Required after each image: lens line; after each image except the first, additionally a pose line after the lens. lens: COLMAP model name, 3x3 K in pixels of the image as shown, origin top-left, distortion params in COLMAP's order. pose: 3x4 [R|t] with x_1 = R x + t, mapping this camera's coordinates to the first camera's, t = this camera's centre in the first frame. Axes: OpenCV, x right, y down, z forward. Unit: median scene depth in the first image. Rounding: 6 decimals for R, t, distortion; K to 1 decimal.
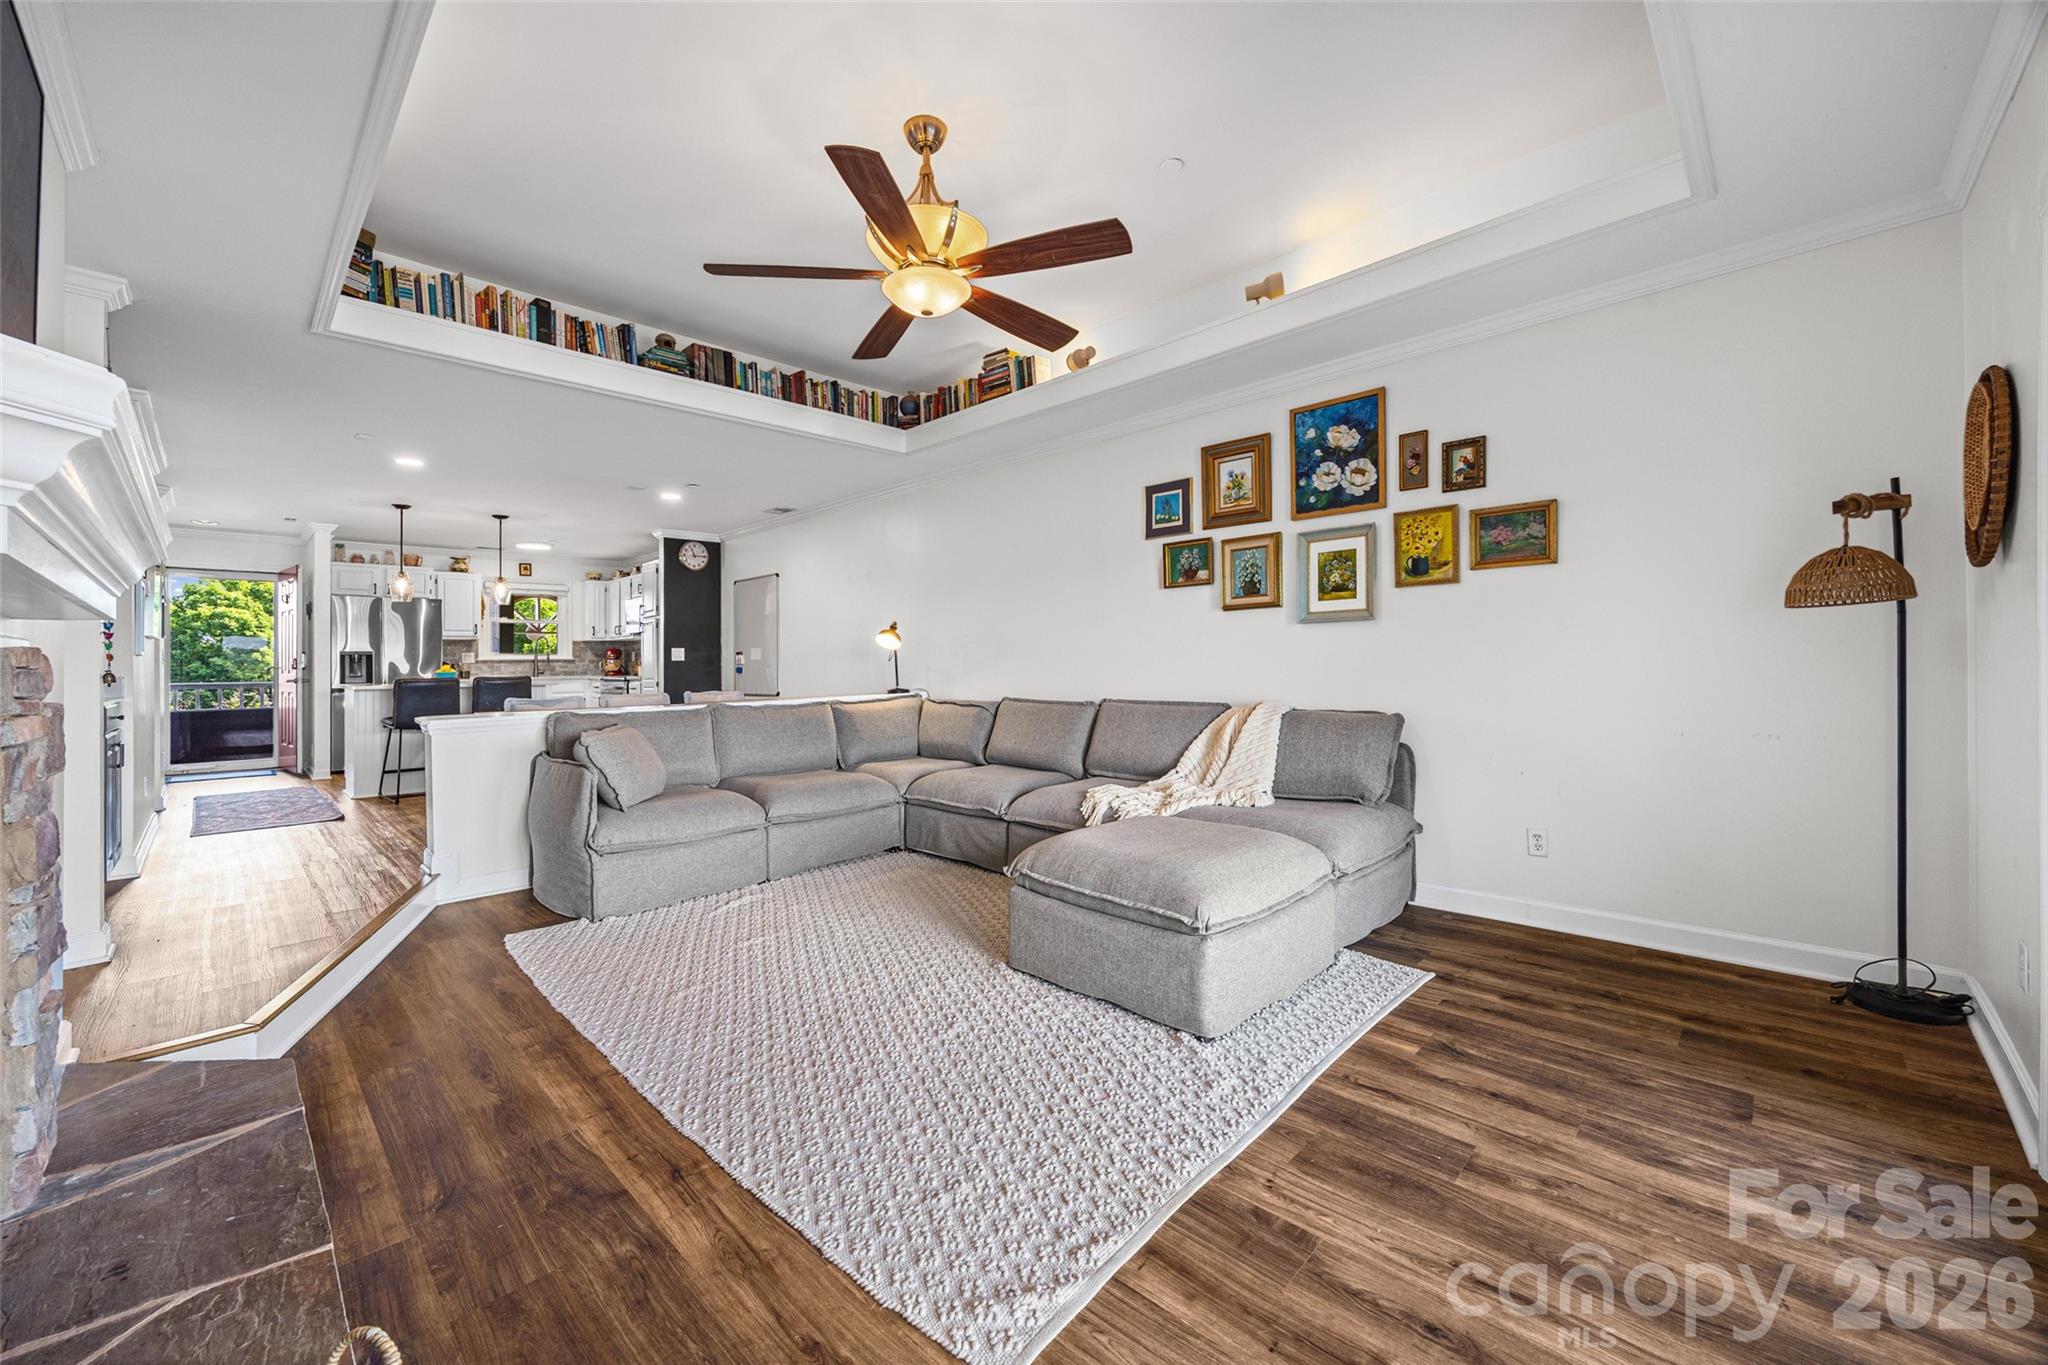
lens RADIAL K [[788.8, 0, 1019.0], [0, 788.8, 667.7], [0, 0, 1]] dist [-0.002684, 0.000317]
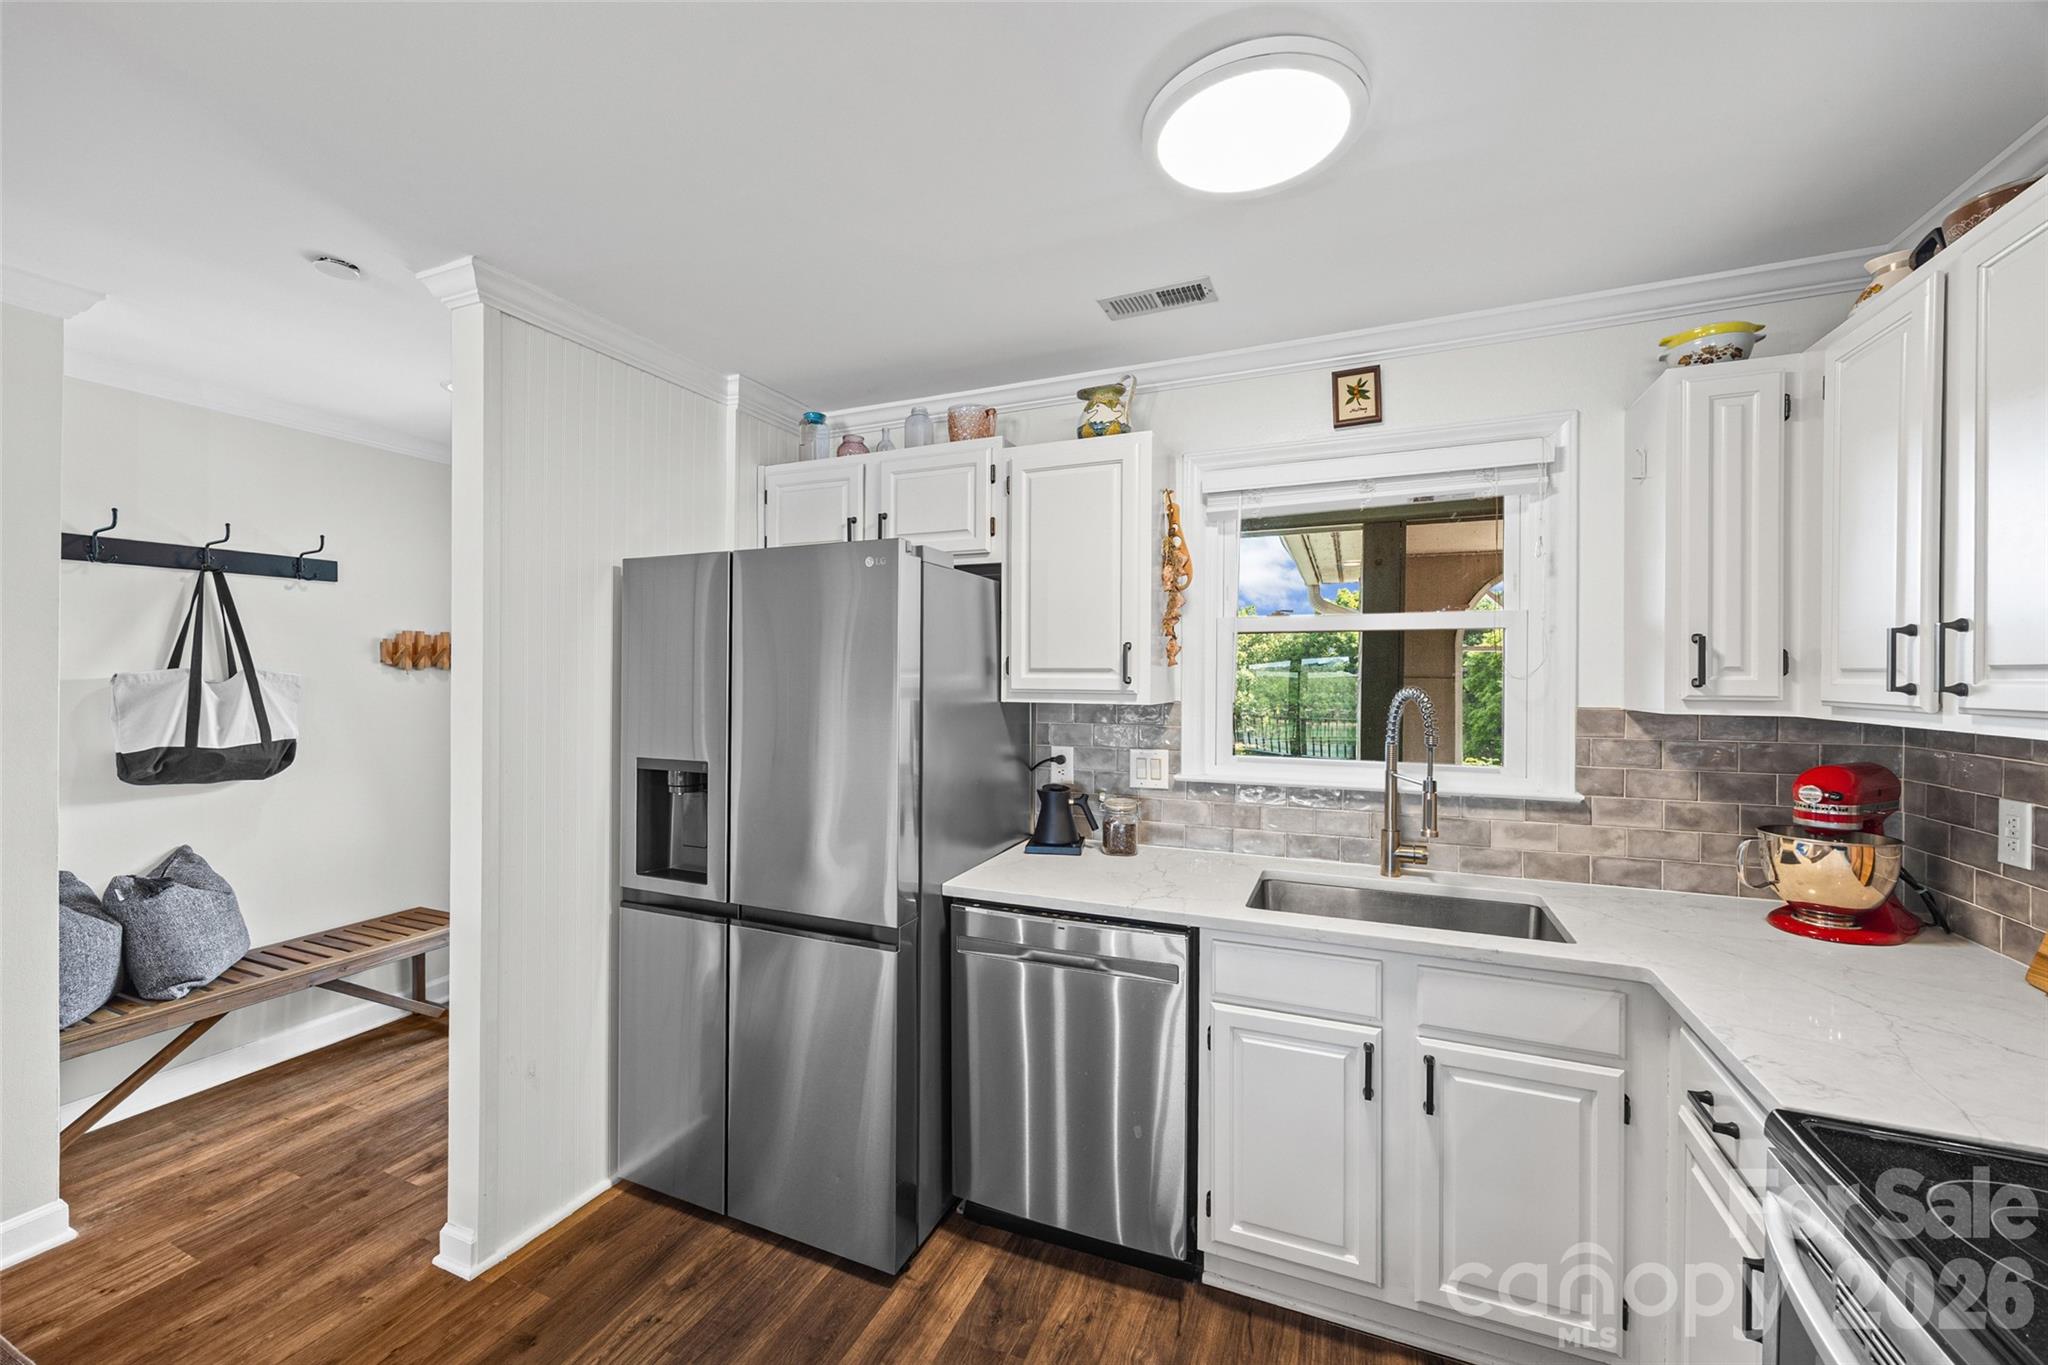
lens RADIAL K [[788.8, 0, 1011.1], [0, 788.8, 680.5], [0, 0, 1]] dist [-0.002684, 0.000317]
pose [[0.353842, 0.024385, -0.934987, -1.206994], [-0.017110, 0.999662, 0.019597, -0.120322], [0.935149, 0.009063, 0.354139, 2.228561]]
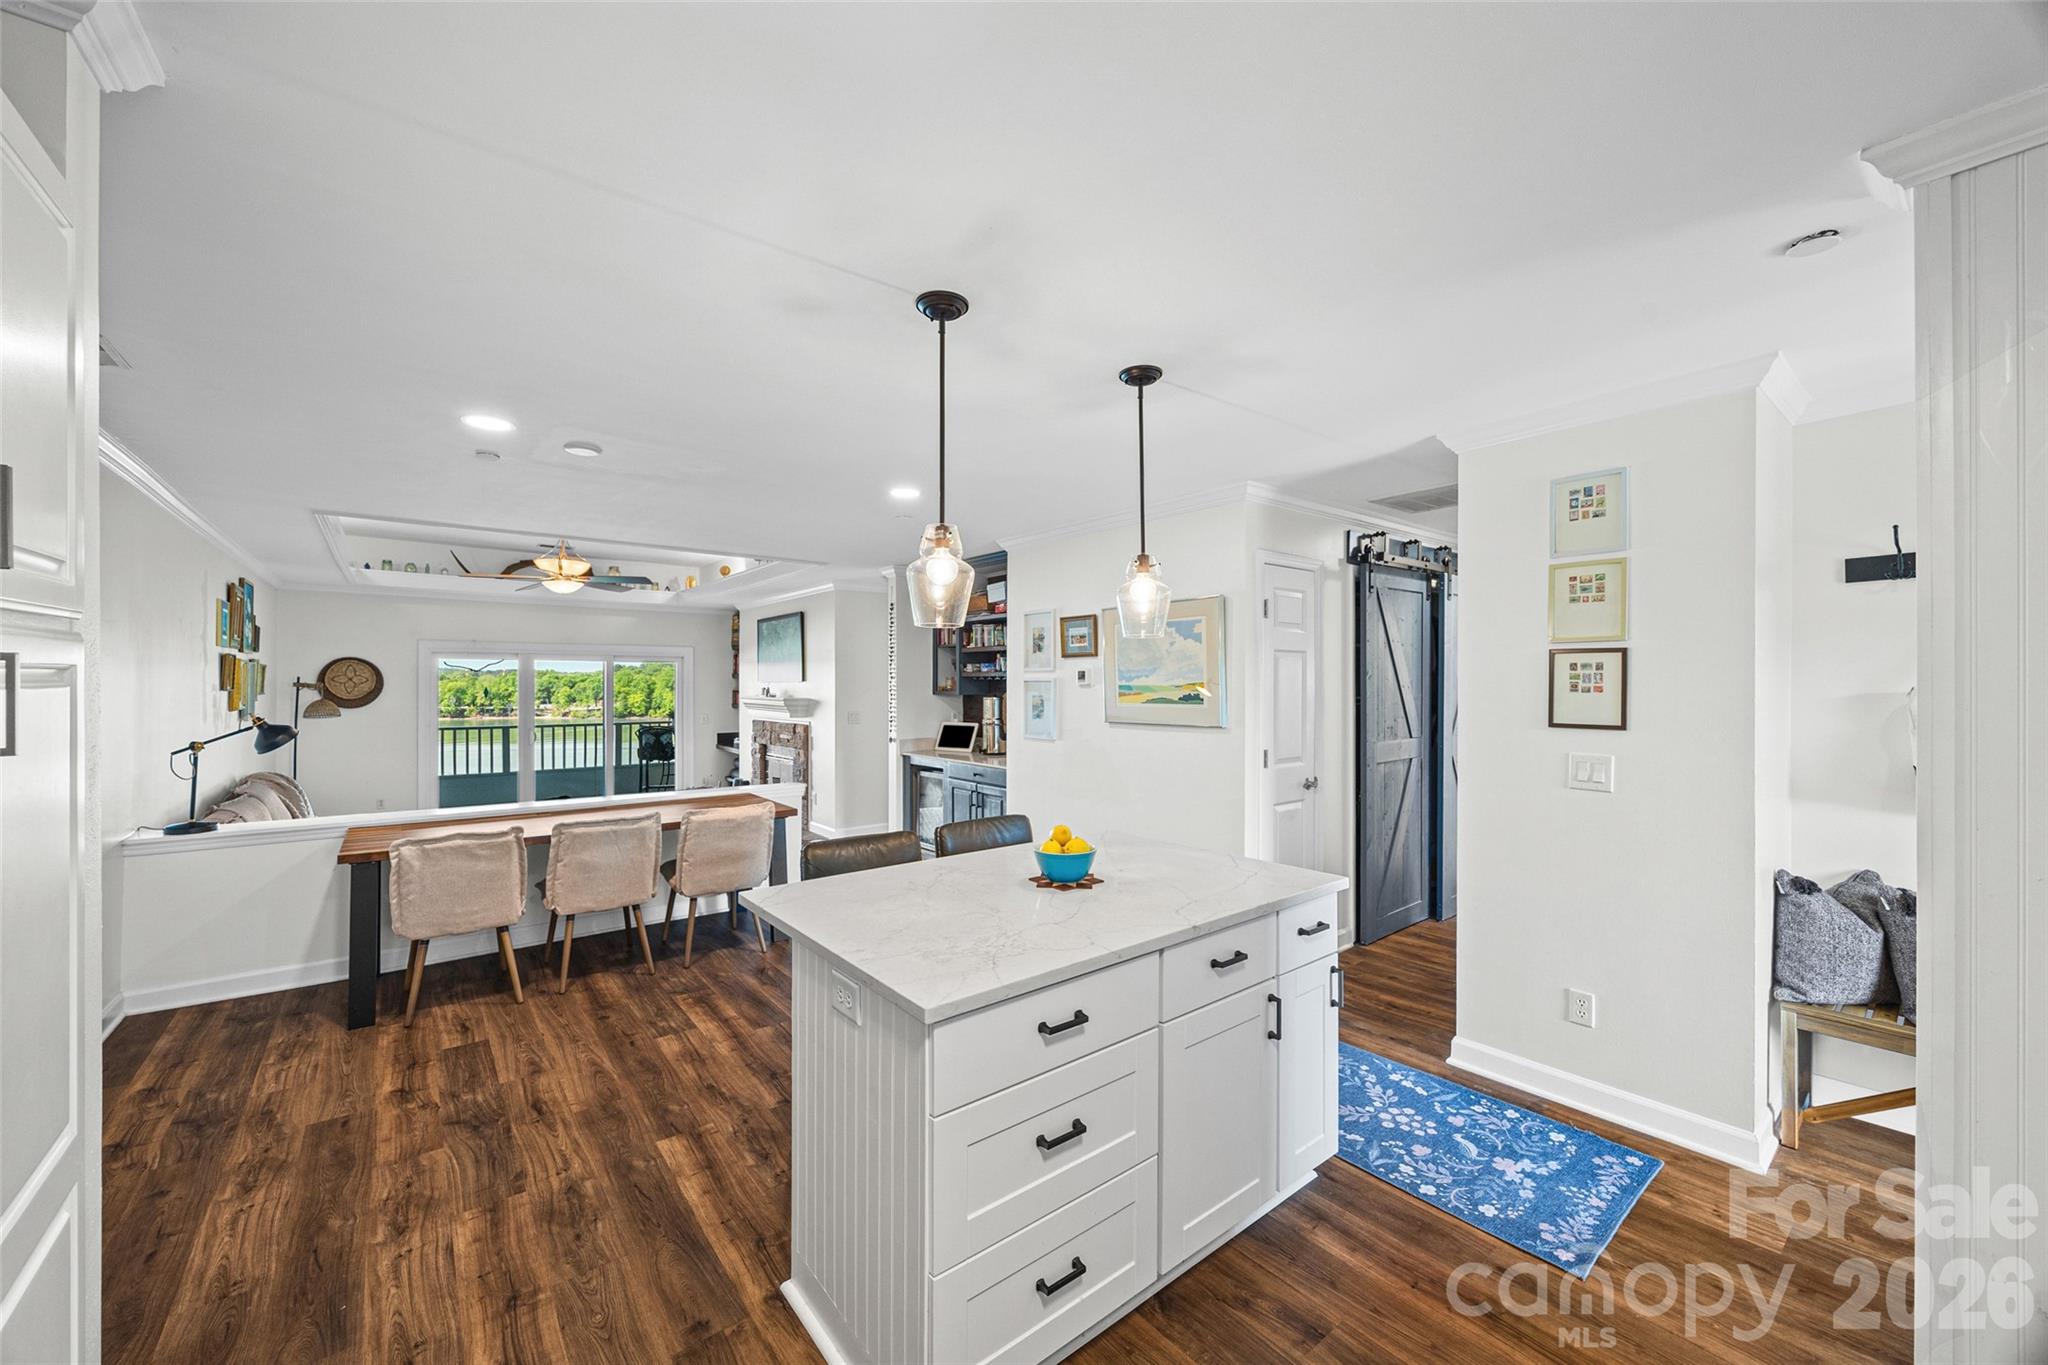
lens RADIAL K [[788.8, 0, 1011.7], [0, 788.8, 680.4], [0, 0, 1]] dist [-0.002684, 0.000317]
pose [[-0.990606, 0.017197, 0.135664, -1.432942], [0.016873, 0.999851, -0.003541, -0.115715], [-0.135705, -0.001219, -0.990749, 2.524073]]
